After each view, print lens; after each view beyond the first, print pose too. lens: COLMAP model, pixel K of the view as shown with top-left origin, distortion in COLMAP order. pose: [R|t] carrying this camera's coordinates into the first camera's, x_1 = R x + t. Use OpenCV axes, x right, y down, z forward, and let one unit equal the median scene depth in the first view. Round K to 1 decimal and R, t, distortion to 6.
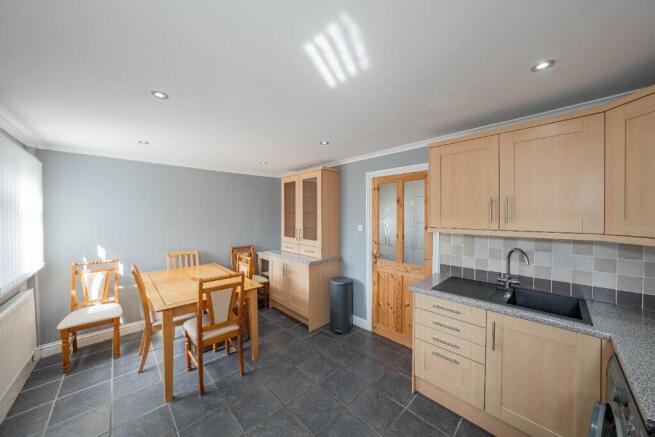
lens RADIAL K [[225.4, 0, 324.6], [0, 225.4, 217.4], [0, 0, 1]] dist [-0.012125, 0.001694]
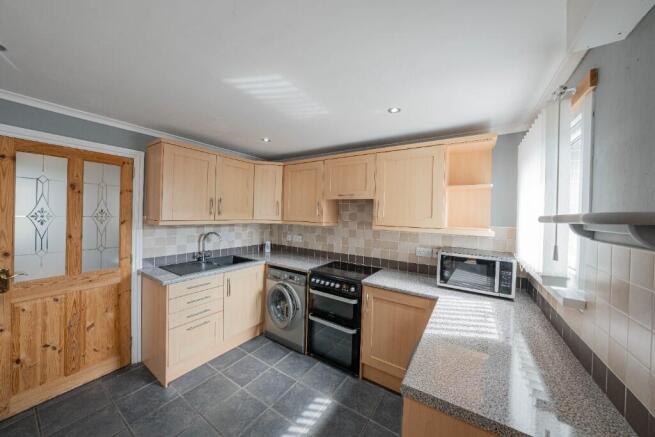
lens RADIAL K [[225.4, 0, 329.7], [0, 225.4, 216.0], [0, 0, 1]] dist [-0.012125, 0.001694]
pose [[-0.238979, -0.011788, 0.970953, -0.499048], [-0.008469, 0.999914, 0.010056, 0.005071], [-0.970988, -0.005820, -0.239058, 0.365173]]
